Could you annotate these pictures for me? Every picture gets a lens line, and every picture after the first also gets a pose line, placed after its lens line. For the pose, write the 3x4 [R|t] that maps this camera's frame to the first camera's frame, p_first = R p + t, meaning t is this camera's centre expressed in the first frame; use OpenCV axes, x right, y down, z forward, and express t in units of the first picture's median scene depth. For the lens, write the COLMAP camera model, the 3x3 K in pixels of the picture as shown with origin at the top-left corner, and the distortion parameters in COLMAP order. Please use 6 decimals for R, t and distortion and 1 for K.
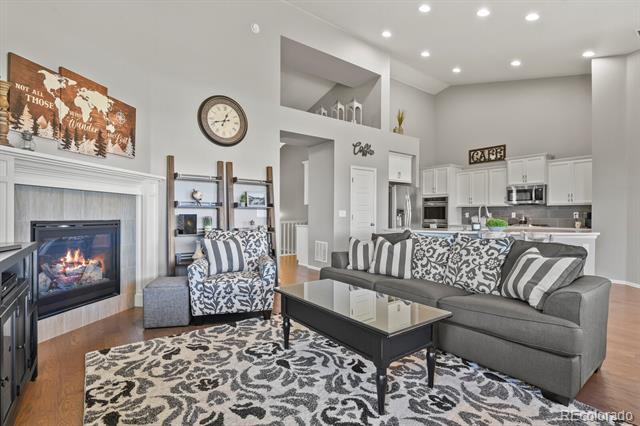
lens RADIAL K [[313.5, 0, 324.7], [0, 313.5, 213.3], [0, 0, 1]] dist [-0.000141, -0.001365]
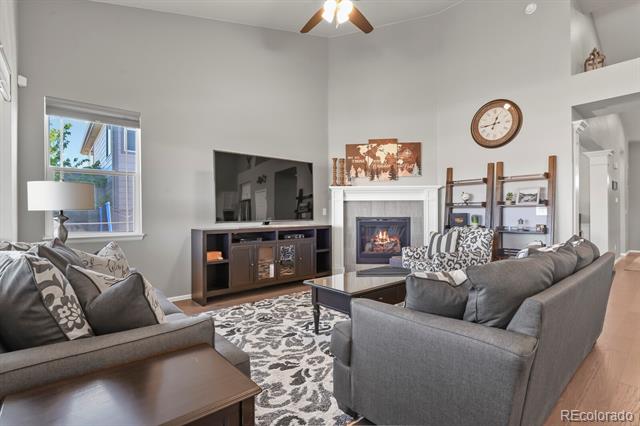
lens RADIAL K [[313.5, 0, 320.2], [0, 313.5, 213.2], [0, 0, 1]] dist [-0.000141, -0.001365]
pose [[0.060411, -0.007482, -0.998146, 0.901201], [0.010764, 0.999919, -0.006843, 0.007114], [0.998116, -0.010331, 0.060486, 0.457024]]
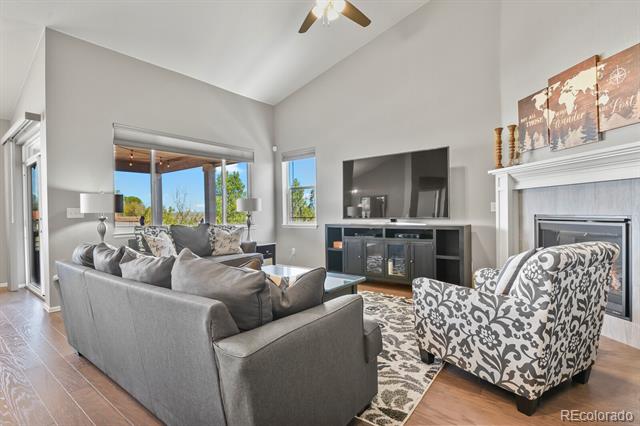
lens RADIAL K [[313.5, 0, 319.8], [0, 313.5, 213.1], [0, 0, 1]] dist [-0.000141, -0.001365]
pose [[-0.966385, 0.015938, -0.256606, 0.207345], [0.016885, 0.999856, -0.001490, 0.003156], [0.256546, -0.005773, -0.966515, 1.512664]]
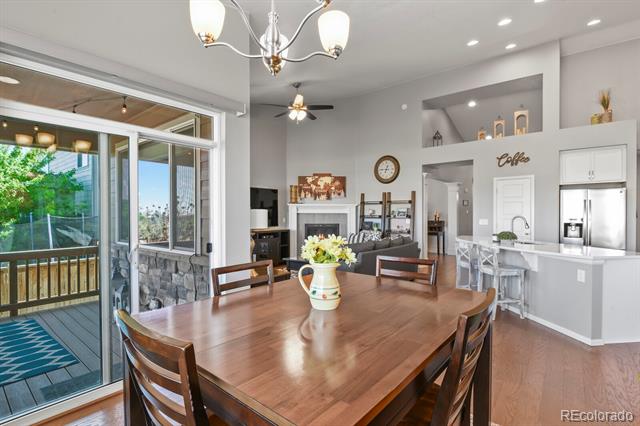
lens RADIAL K [[313.5, 0, 321.8], [0, 313.5, 216.4], [0, 0, 1]] dist [-0.000141, -0.001365]
pose [[0.248734, 0.002313, -0.968569, 1.724758], [0.008972, 0.999949, 0.004692, -0.050093], [0.968530, -0.009857, 0.248701, 0.254678]]
